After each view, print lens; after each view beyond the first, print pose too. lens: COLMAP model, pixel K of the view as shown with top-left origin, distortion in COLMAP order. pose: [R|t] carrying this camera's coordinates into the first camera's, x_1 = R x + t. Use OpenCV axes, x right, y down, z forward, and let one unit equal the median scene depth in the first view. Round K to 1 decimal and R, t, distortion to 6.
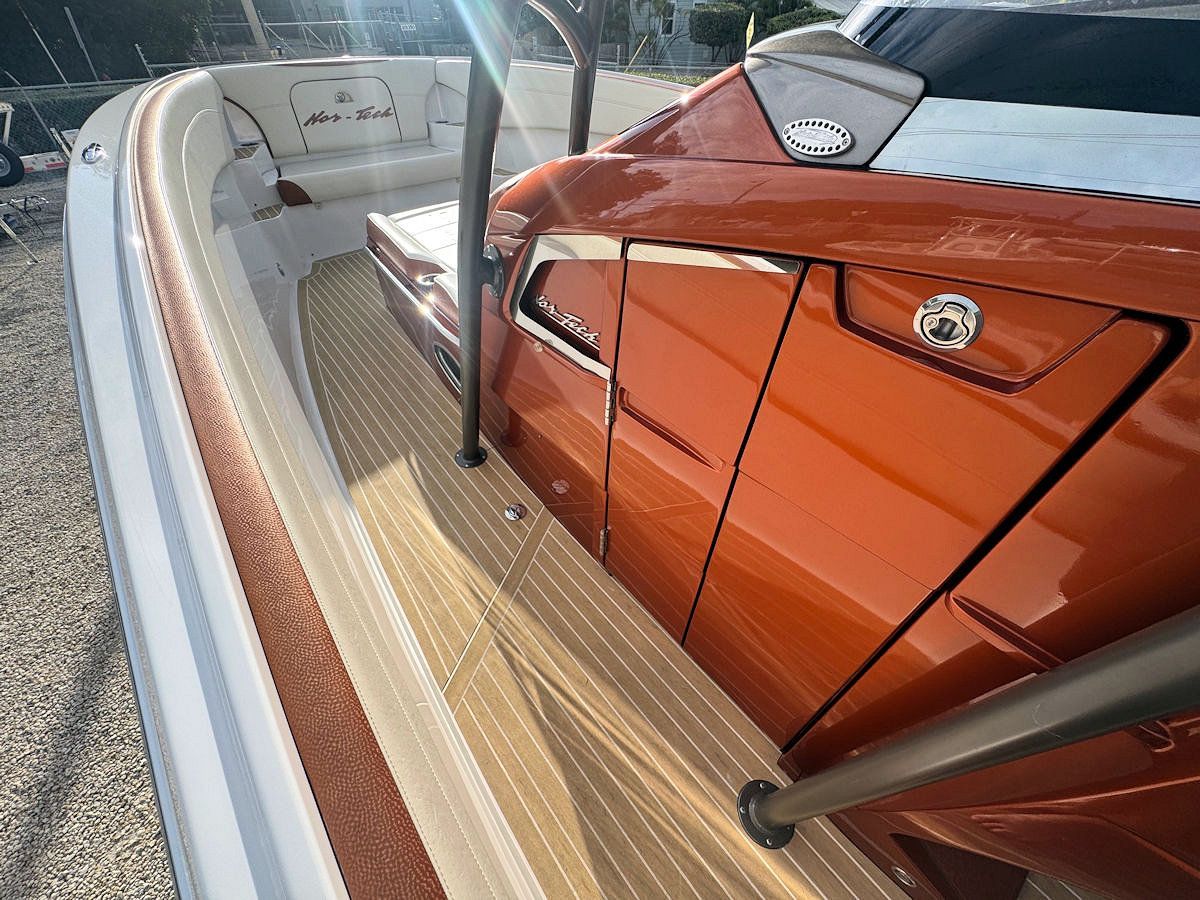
lens RADIAL K [[482.2, 0, 600.0], [0, 482.2, 450.0], [0, 0, 1]] dist [-0.001080, -0.000318]
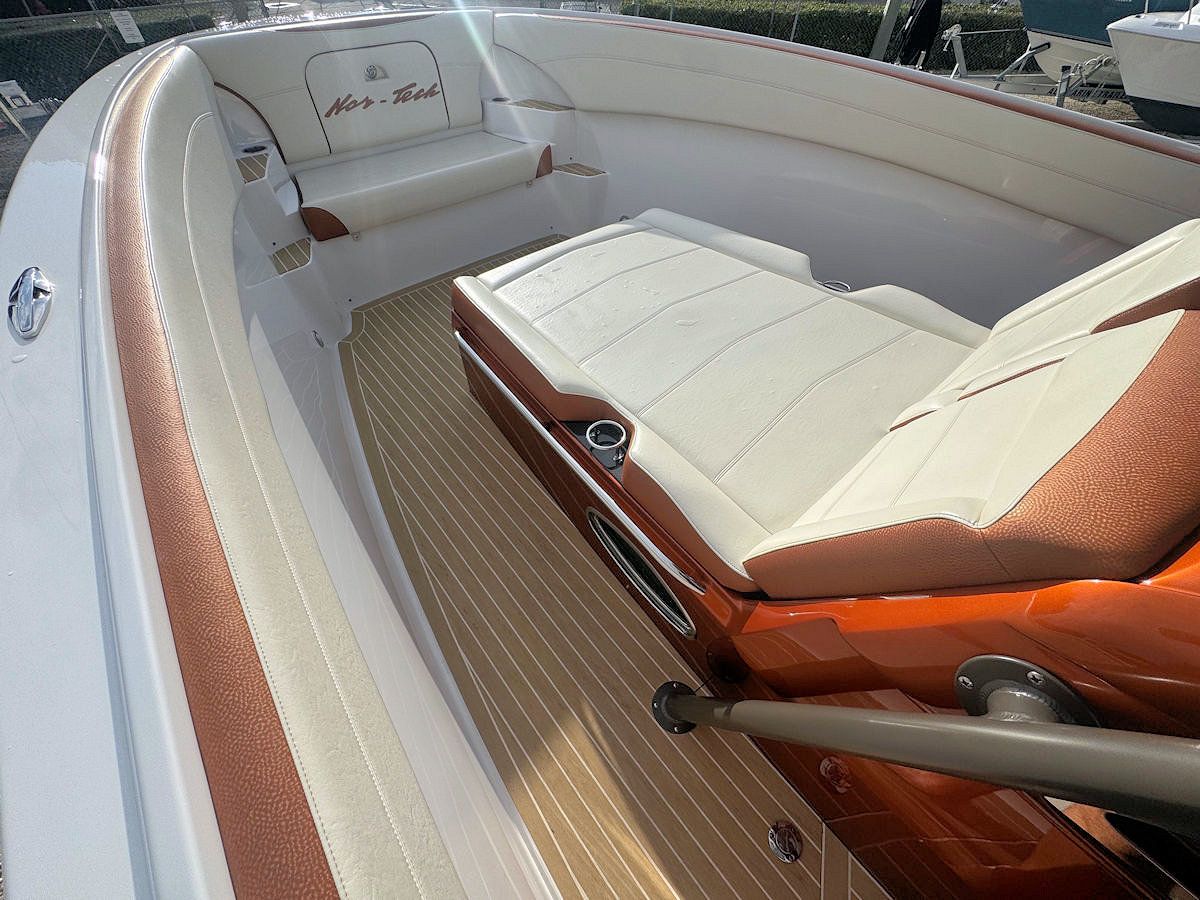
lens RADIAL K [[482.2, 0, 600.0], [0, 482.2, 450.0], [0, 0, 1]] dist [-0.001080, -0.000318]
pose [[0.999716, -0.020046, 0.012901, -0.256147], [0.018677, 0.994944, 0.098681, -0.276204], [-0.014814, -0.098412, 0.995035, 0.260965]]
